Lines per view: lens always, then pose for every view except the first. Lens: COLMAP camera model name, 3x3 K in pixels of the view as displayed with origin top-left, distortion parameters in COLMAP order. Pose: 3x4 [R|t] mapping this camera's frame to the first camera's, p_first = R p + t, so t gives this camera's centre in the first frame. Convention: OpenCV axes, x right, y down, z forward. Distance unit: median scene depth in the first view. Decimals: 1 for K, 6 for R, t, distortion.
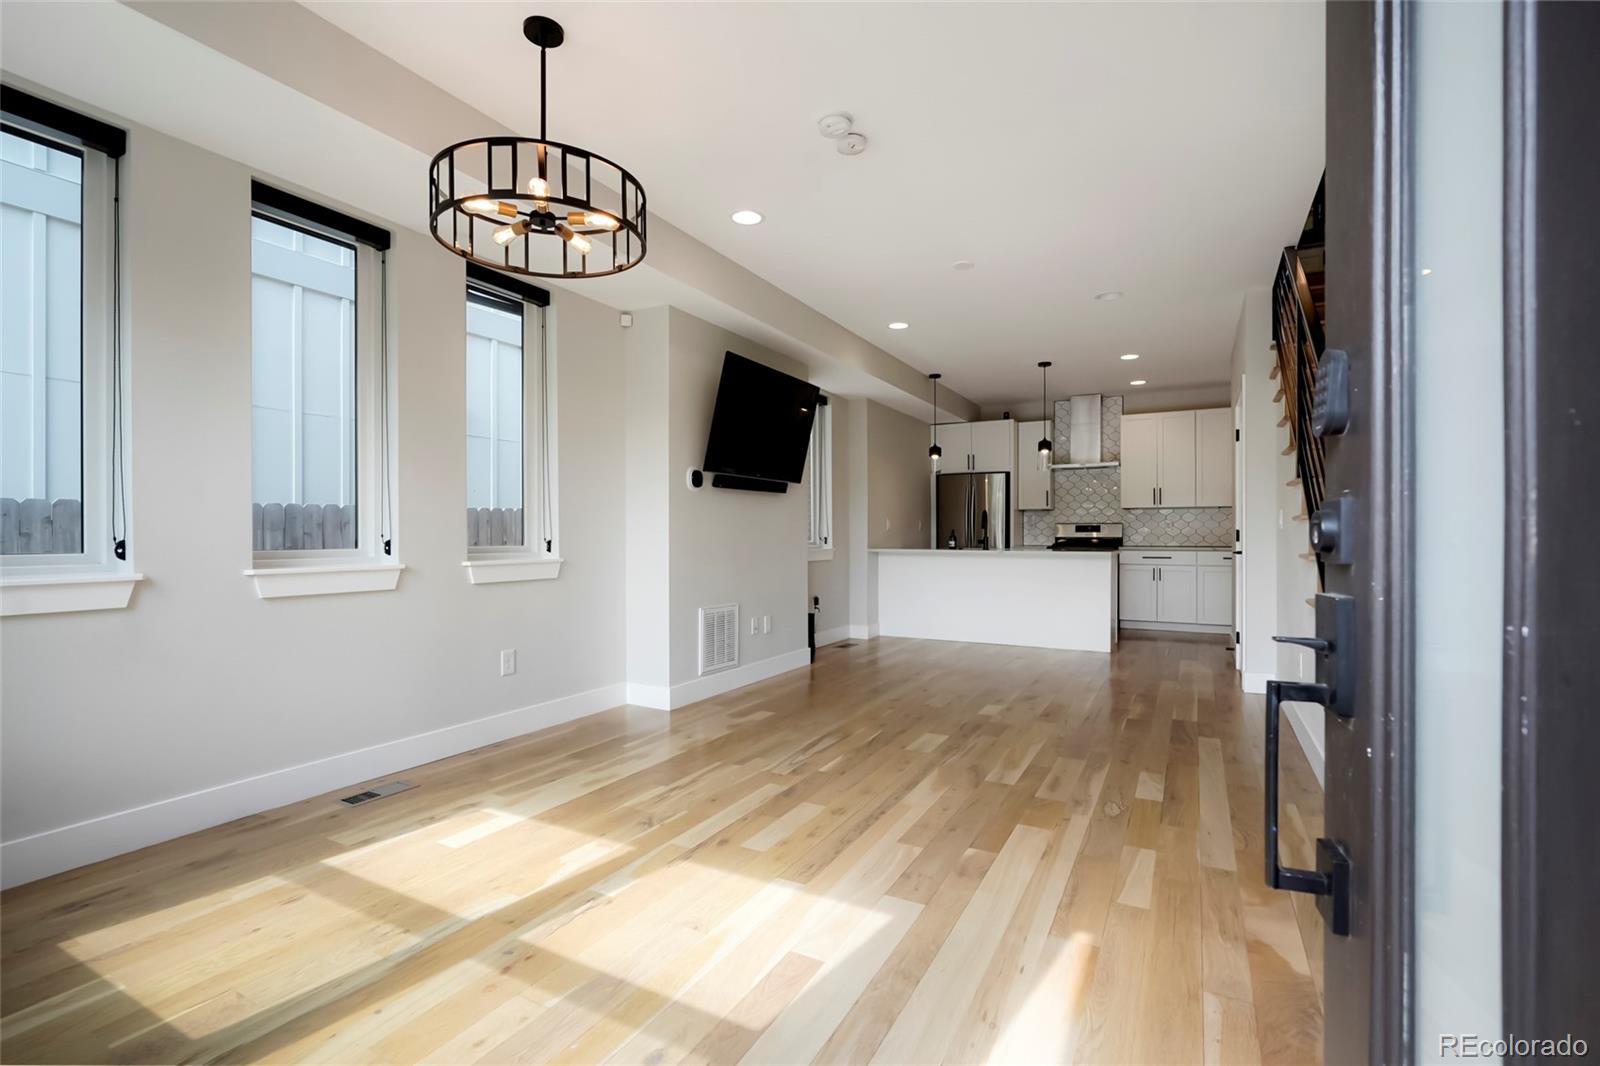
lens RADIAL K [[735.5, 0, 800.0], [0, 735.5, 532.2], [0, 0, 1]] dist [-0.004350, -0.000374]
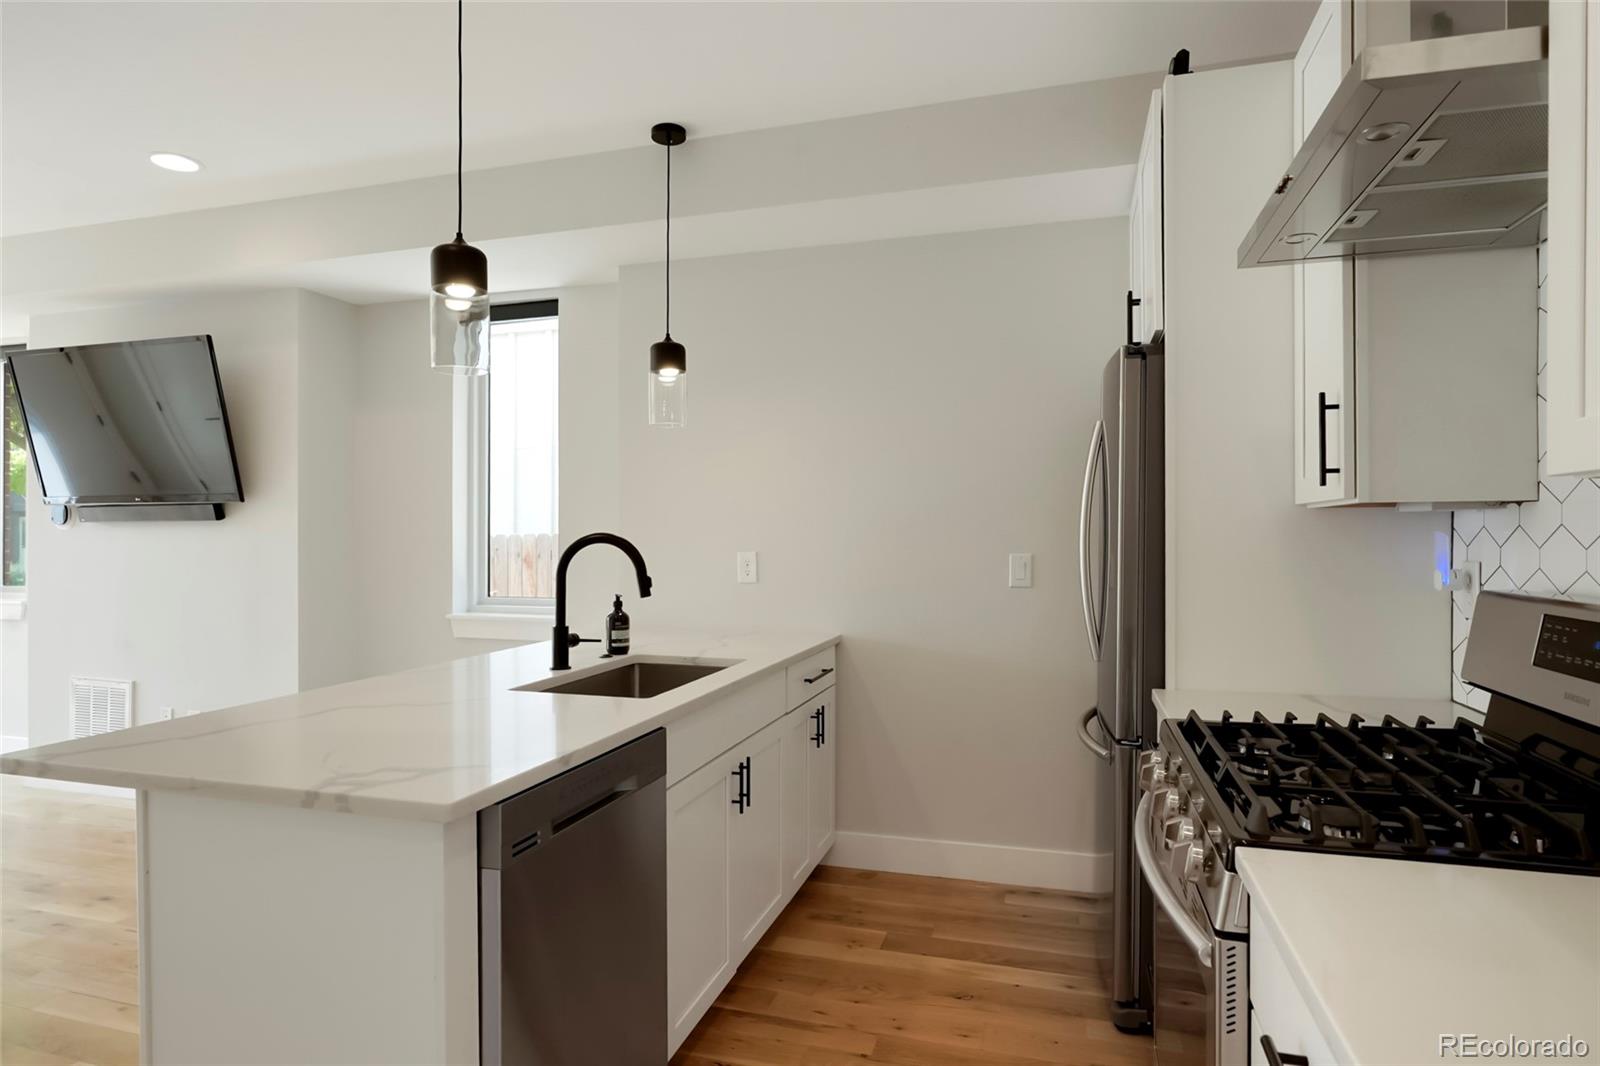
lens RADIAL K [[885.9, 0, 795.4], [0, 885.9, 535.2], [0, 0, 1]] dist [-0.004860, 0.001474]
pose [[0.194538, -0.005545, -0.980879, 1.275821], [0.004800, 0.999977, -0.004701, -0.055126], [0.980883, -0.003794, 0.194560, 2.099729]]
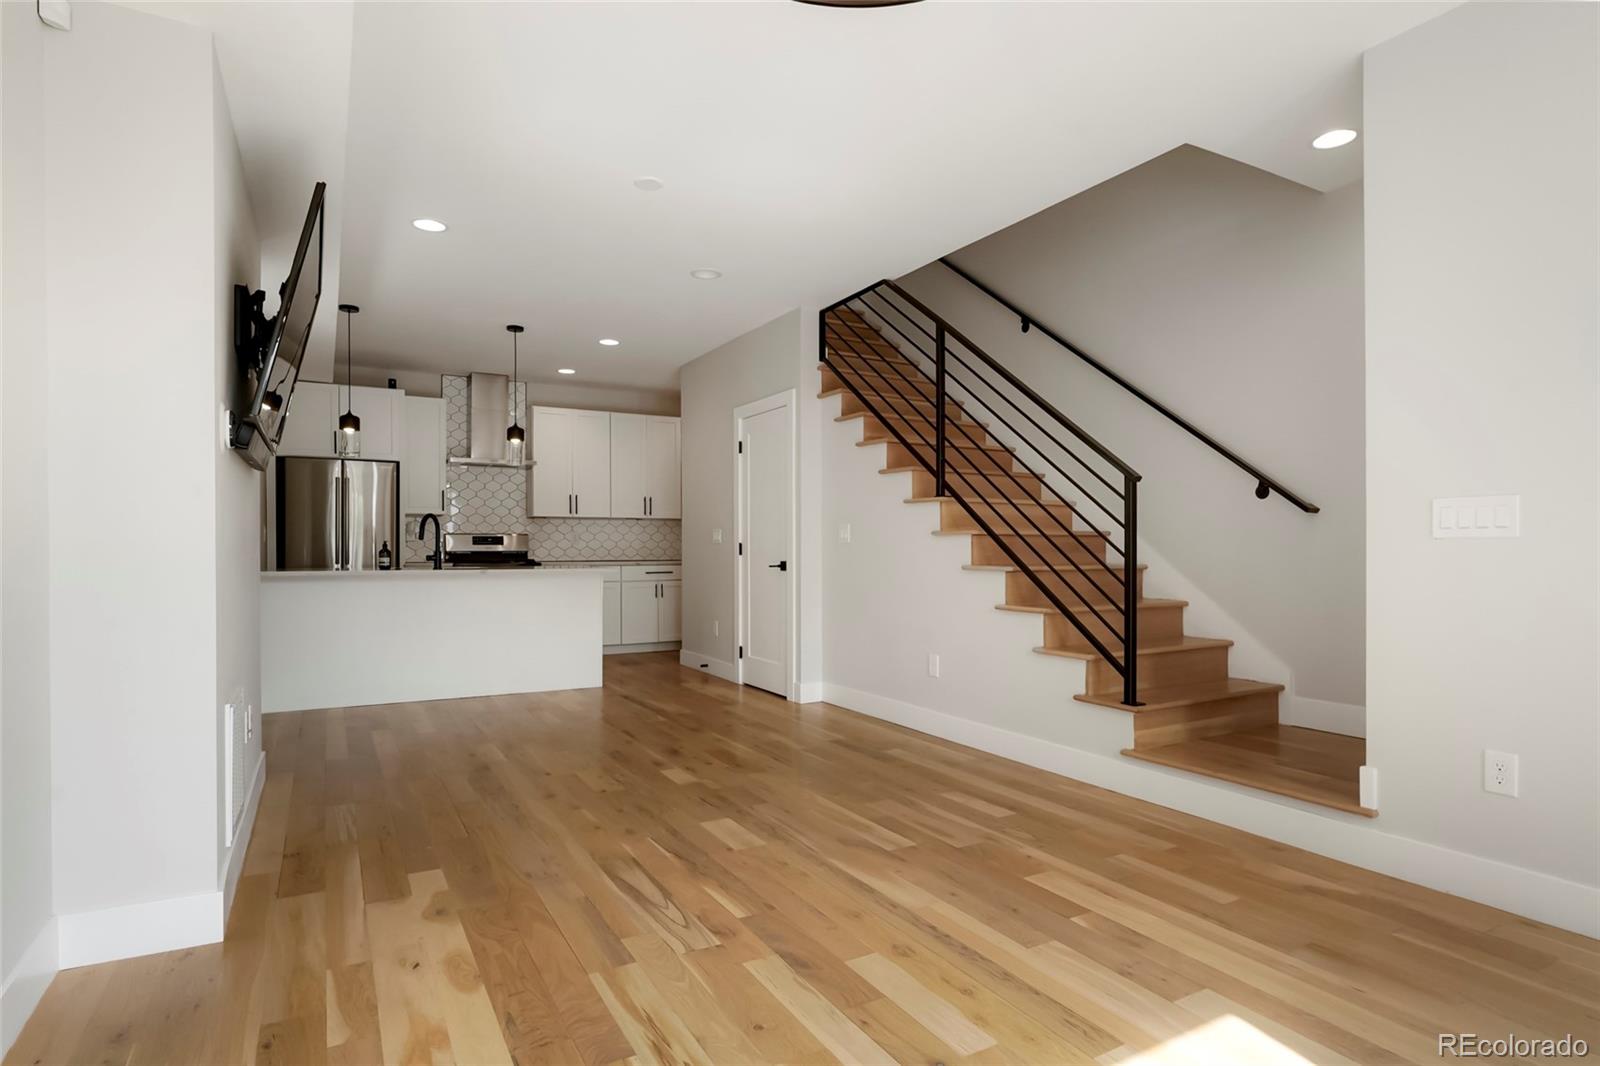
lens RADIAL K [[845.0, 0, 812.6], [0, 845.0, 558.8], [0, 0, 1]] dist [0.000364, -0.000631]
pose [[0.522160, -0.012291, 0.852759, -0.528547], [-0.002642, 0.999868, 0.016029, -0.001161], [-0.852843, -0.010623, 0.522059, 0.524604]]
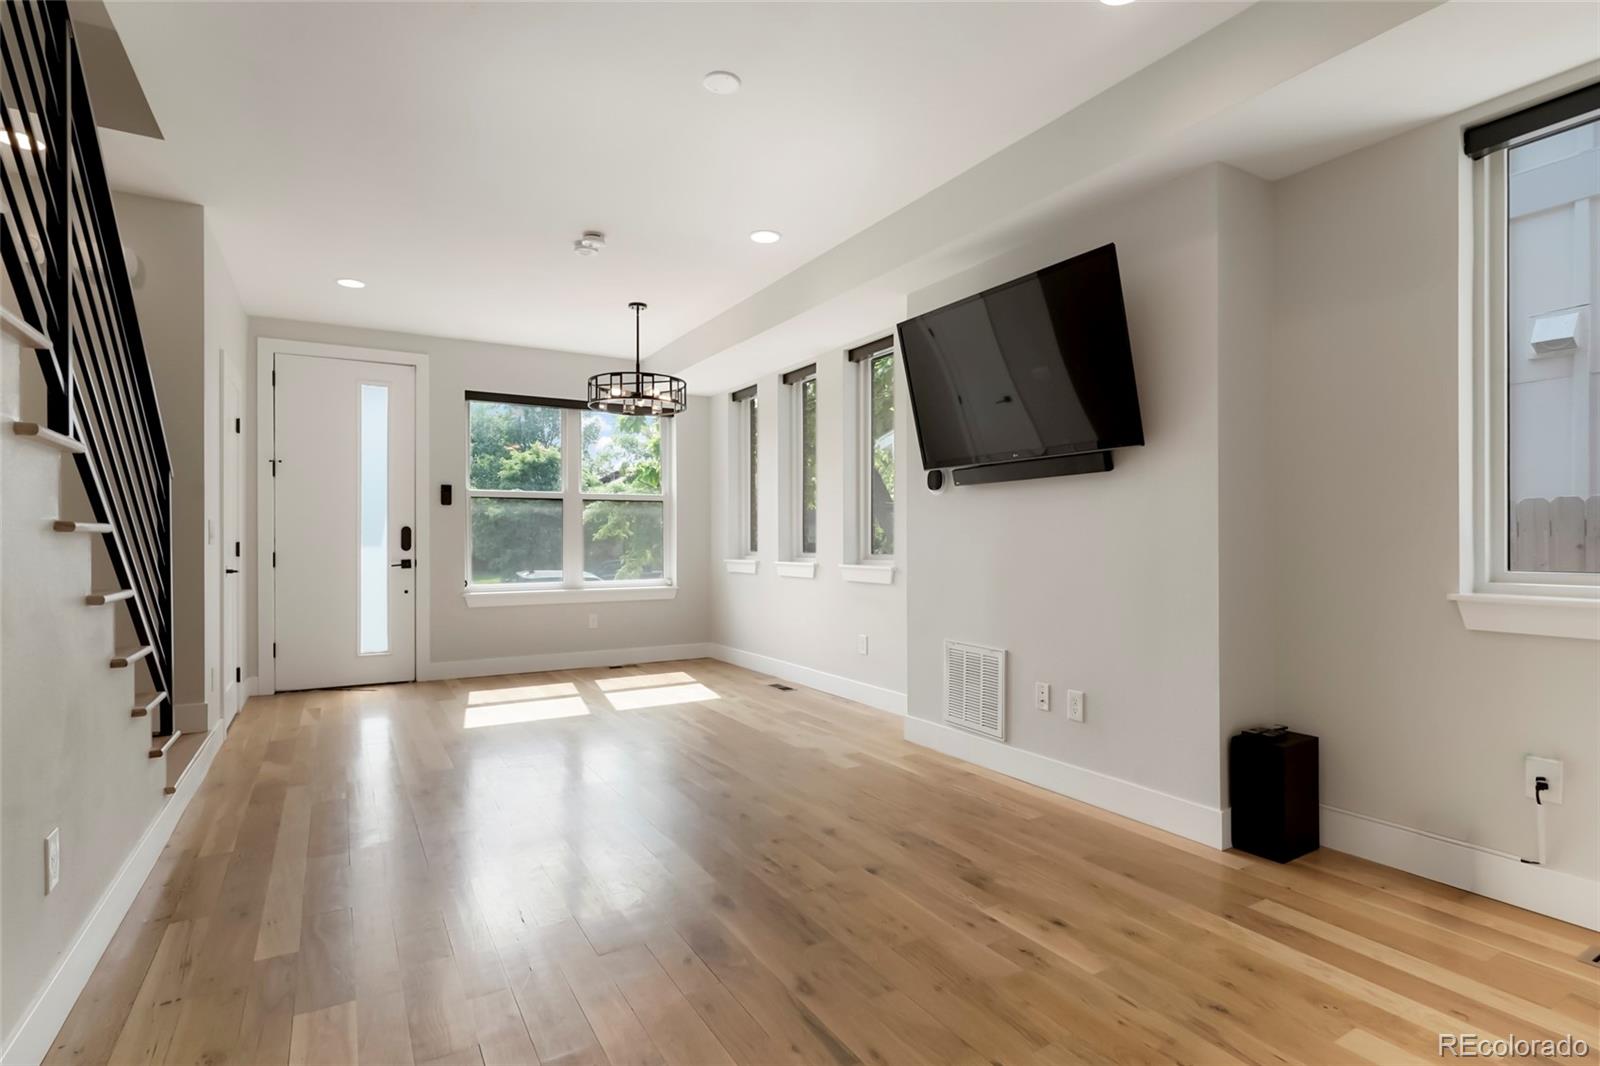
lens RADIAL K [[781.3, 0, 801.5], [0, 781.3, 540.0], [0, 0, 1]] dist [-0.000168, 0.000148]
pose [[-0.511991, -0.000042, -0.858991, 0.908247], [0.007138, 0.999965, -0.004303, -0.004894], [0.858961, -0.008335, -0.511973, 1.728416]]
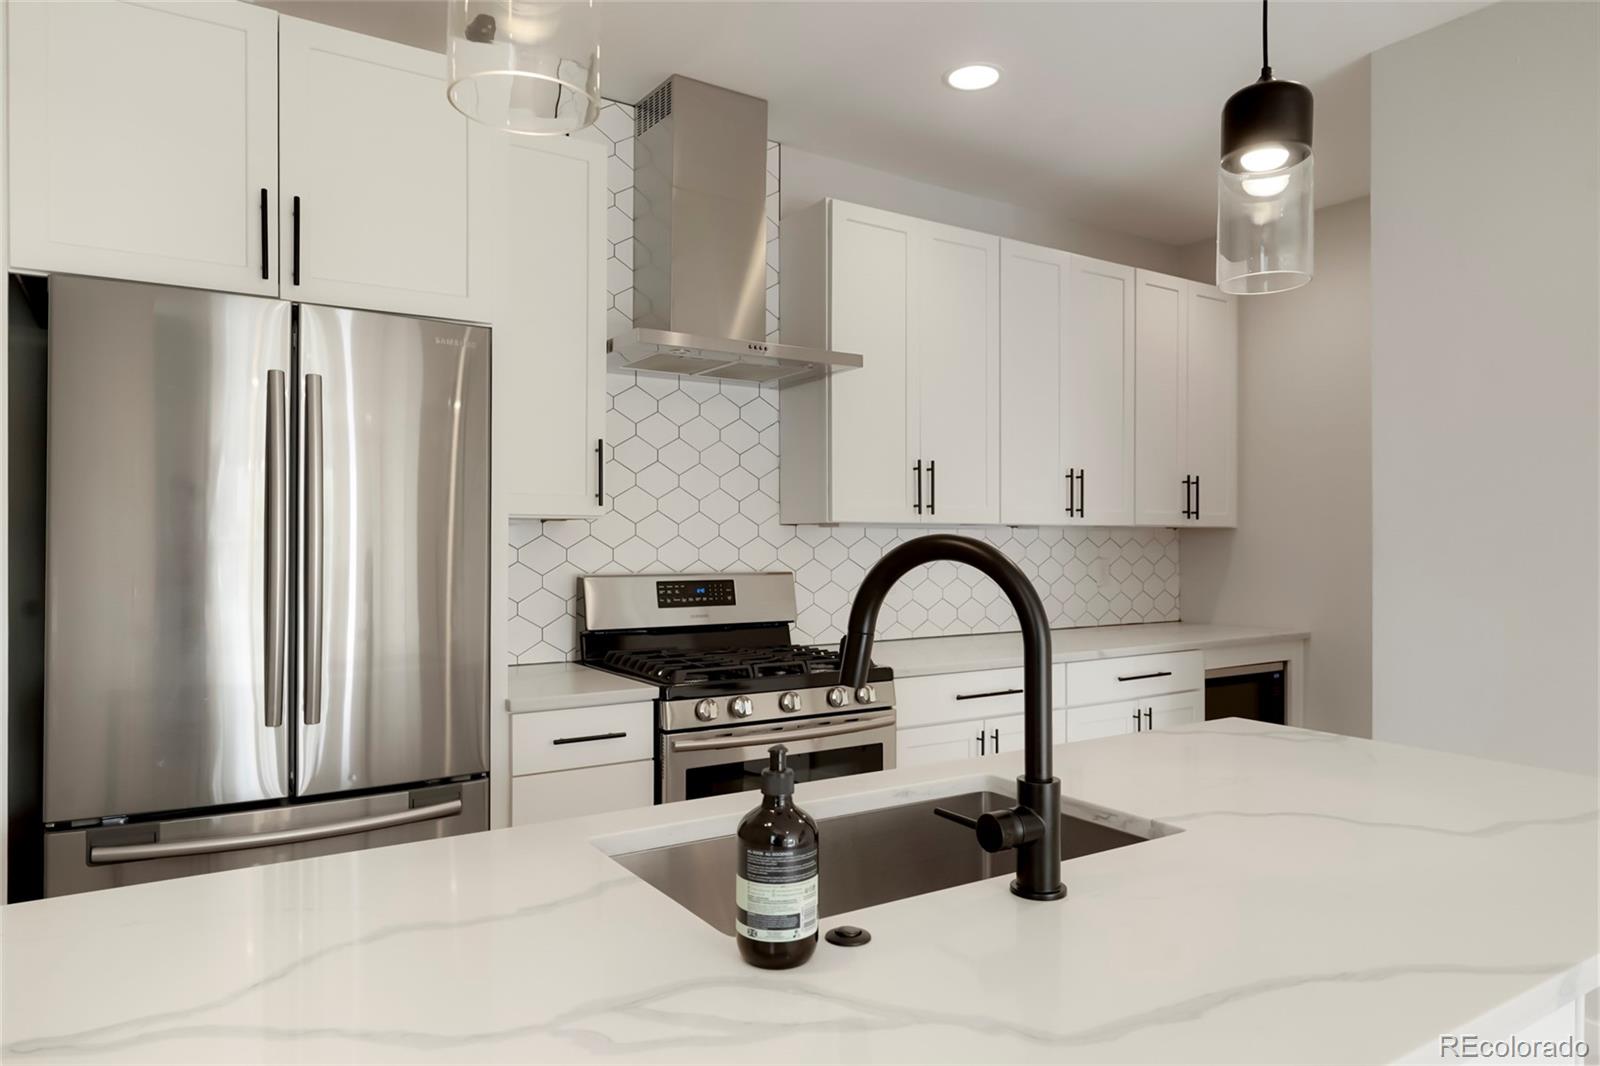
lens RADIAL K [[1018.2, 0, 825.9], [0, 1018.2, 539.8], [0, 0, 1]] dist [-0.004529, 0.000699]
pose [[0.465166, 0.000792, 0.885223, 0.202755], [-0.004859, 0.999987, 0.001658, -0.063280], [-0.885210, -0.005072, 0.465164, 1.943460]]
